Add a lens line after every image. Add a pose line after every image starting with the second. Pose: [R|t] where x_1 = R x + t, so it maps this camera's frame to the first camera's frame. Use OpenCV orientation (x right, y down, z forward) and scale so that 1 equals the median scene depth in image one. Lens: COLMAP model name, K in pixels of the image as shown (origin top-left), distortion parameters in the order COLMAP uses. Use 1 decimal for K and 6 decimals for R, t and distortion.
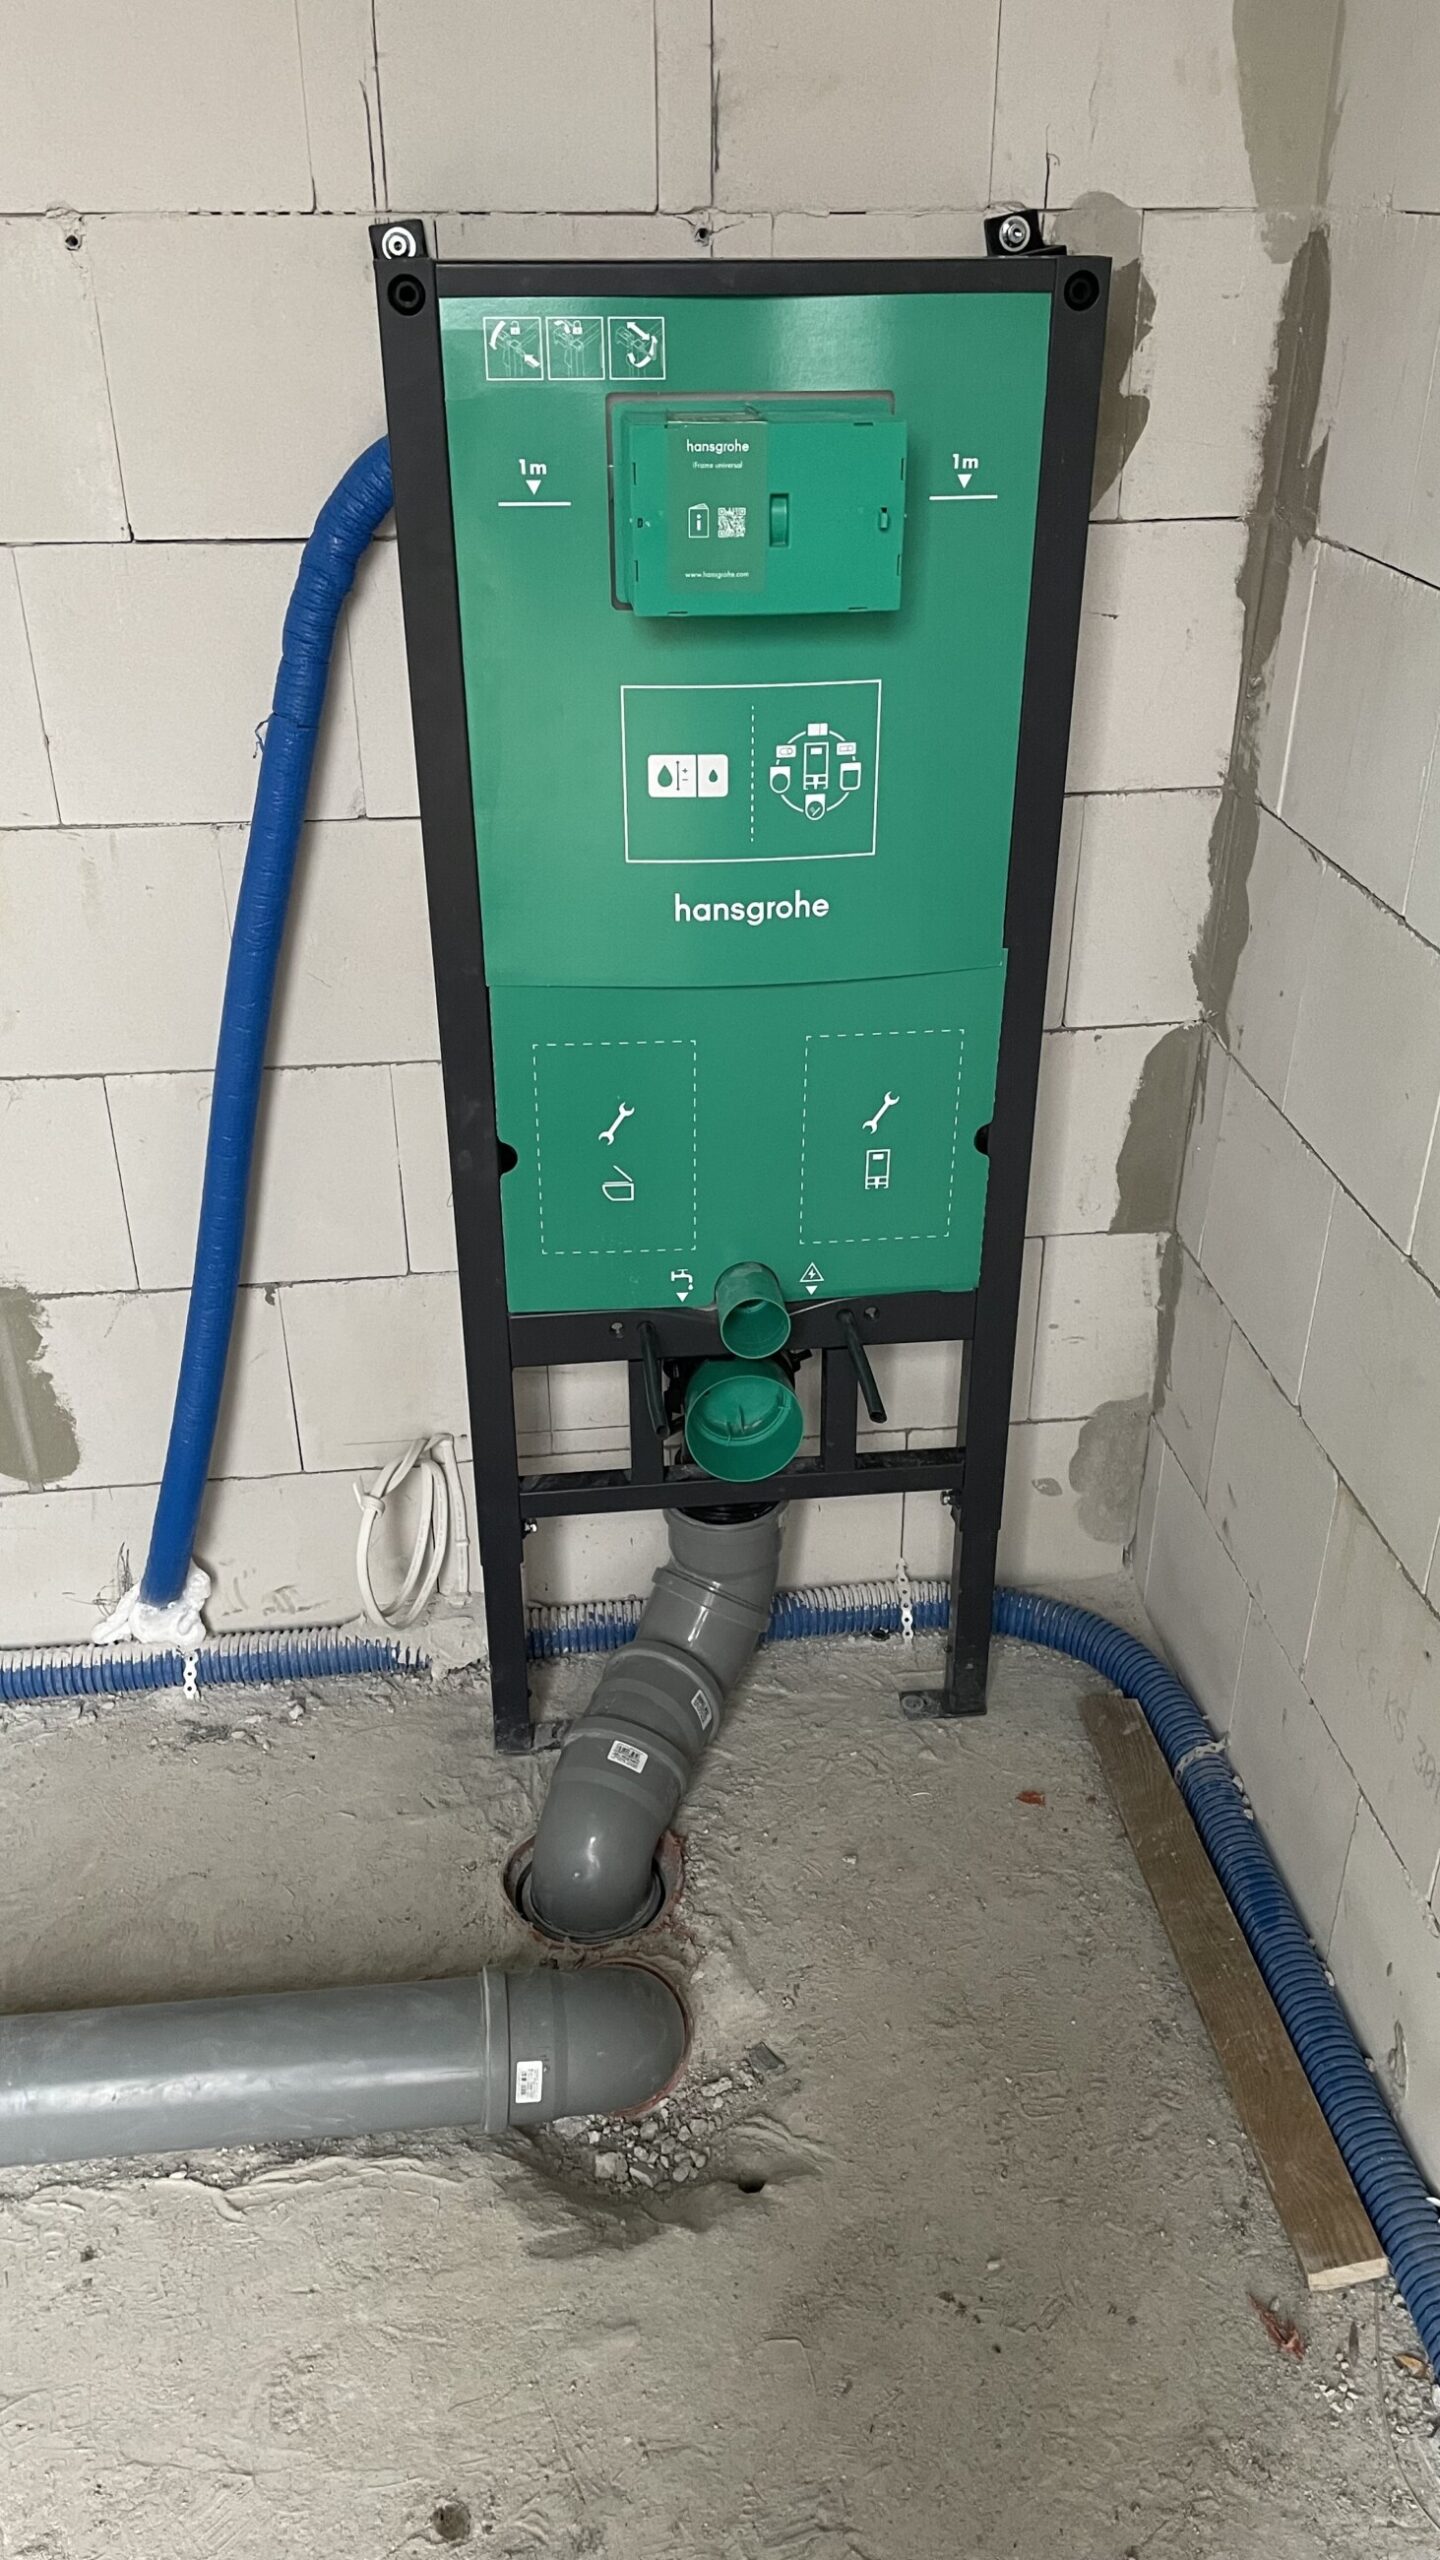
lens RADIAL K [[1874.1, 0, 718.5], [0, 1874.1, 1281.4], [0, 0, 1]] dist [0.004047, 0.001058]
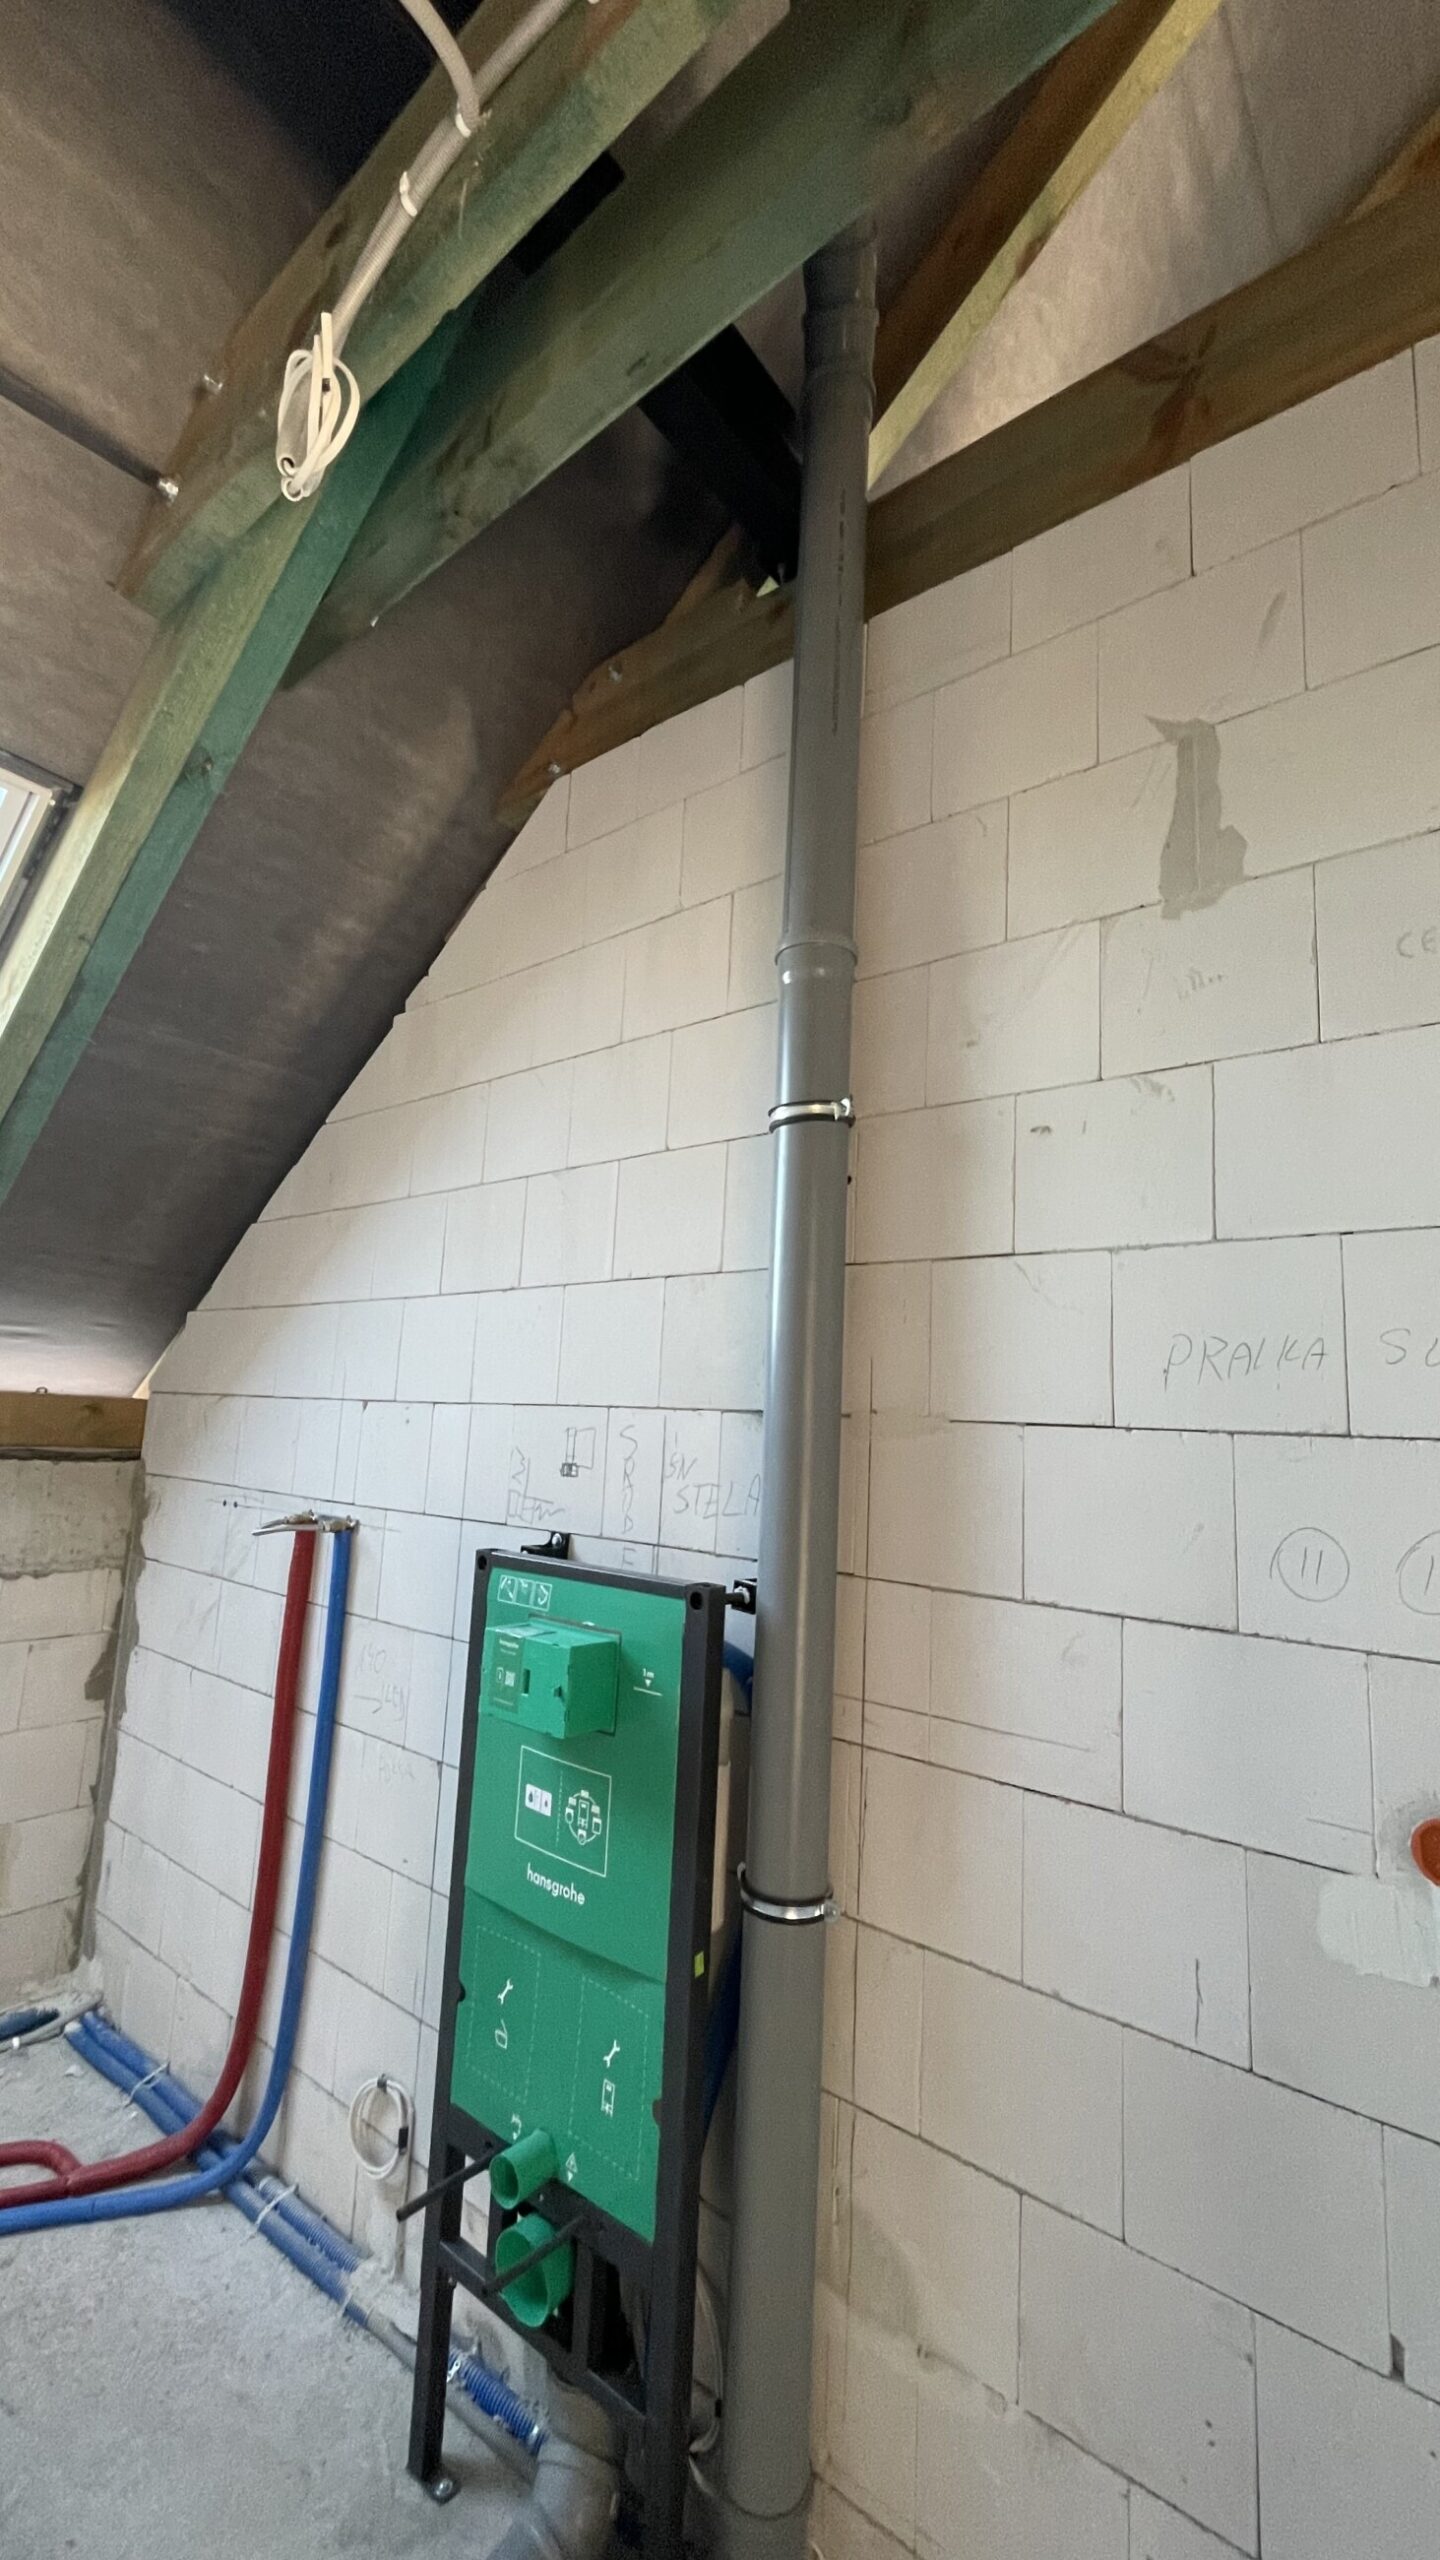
lens RADIAL K [[1040.9, 0, 715.3], [0, 1040.9, 1275.0], [0, 0, 1]] dist [-0.006373, 0.000429]
pose [[0.710092, -0.068882, -0.700731, 0.919627], [-0.391647, 0.788401, -0.474379, -0.258263], [0.585134, 0.611292, 0.532860, 0.185074]]
